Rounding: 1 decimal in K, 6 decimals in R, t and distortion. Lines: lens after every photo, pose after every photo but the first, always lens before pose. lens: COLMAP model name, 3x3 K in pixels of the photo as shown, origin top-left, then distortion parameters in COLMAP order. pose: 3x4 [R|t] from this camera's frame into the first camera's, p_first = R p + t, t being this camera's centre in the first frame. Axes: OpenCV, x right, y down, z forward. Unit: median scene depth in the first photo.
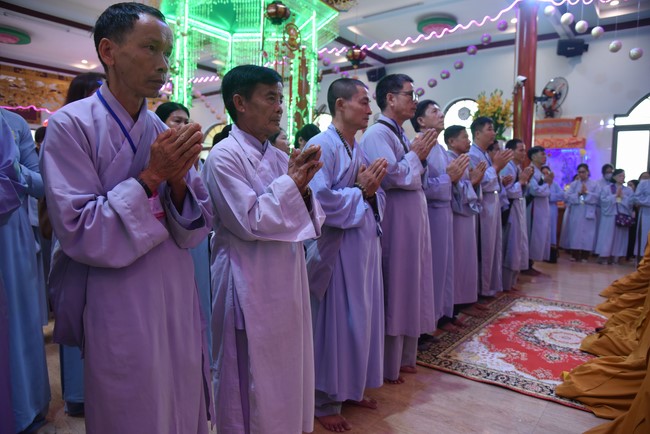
lens RADIAL K [[441.2, 0, 325.0], [0, 441.2, 217.0], [0, 0, 1]] dist [-0.115789, 0.066008]
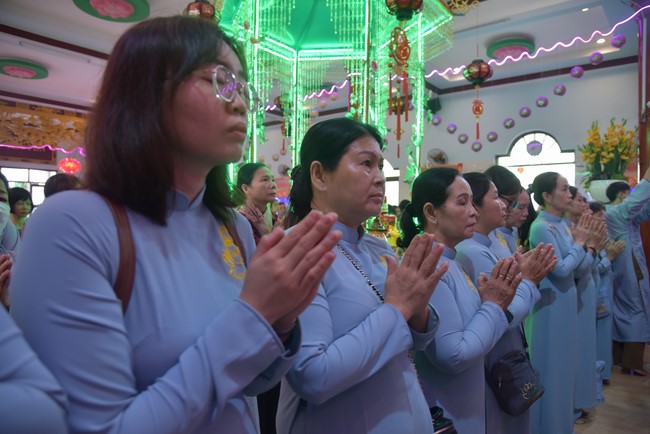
lens RADIAL K [[441.2, 0, 325.0], [0, 441.2, 217.0], [0, 0, 1]] dist [-0.115789, 0.066008]
pose [[0.999630, -0.011597, -0.024600, -0.100482], [0.009540, 0.996574, -0.082158, -0.038326], [0.025468, 0.081892, 0.996316, 0.159629]]
